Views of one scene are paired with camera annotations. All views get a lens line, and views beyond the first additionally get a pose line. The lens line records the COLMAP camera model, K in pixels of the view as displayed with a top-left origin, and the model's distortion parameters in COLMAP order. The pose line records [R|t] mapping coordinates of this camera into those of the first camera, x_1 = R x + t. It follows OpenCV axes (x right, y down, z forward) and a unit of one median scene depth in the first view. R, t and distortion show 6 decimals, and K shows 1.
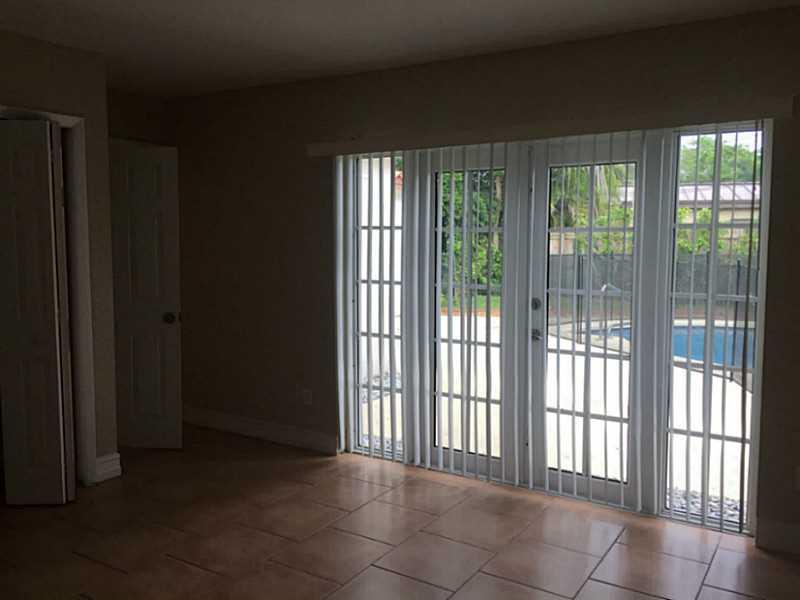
lens RADIAL K [[691.9, 0, 399.8], [0, 691.9, 303.2], [0, 0, 1]] dist [0.098639, -0.180714]
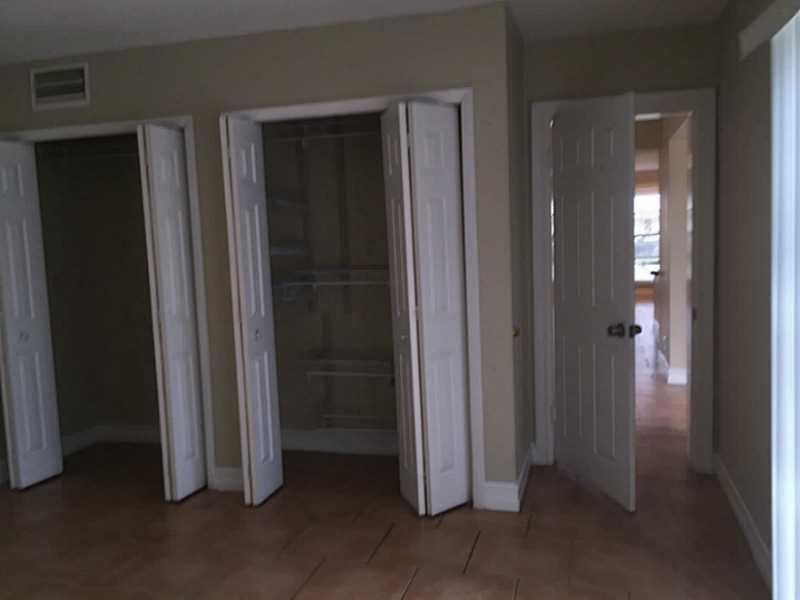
lens RADIAL K [[691.9, 0, 399.8], [0, 691.9, 303.2], [0, 0, 1]] dist [0.098639, -0.180714]
pose [[0.280354, 0.087779, -0.955875, 0.484266], [-0.048241, 0.995840, 0.077300, -0.085557], [0.958684, 0.024441, 0.283422, 0.909130]]
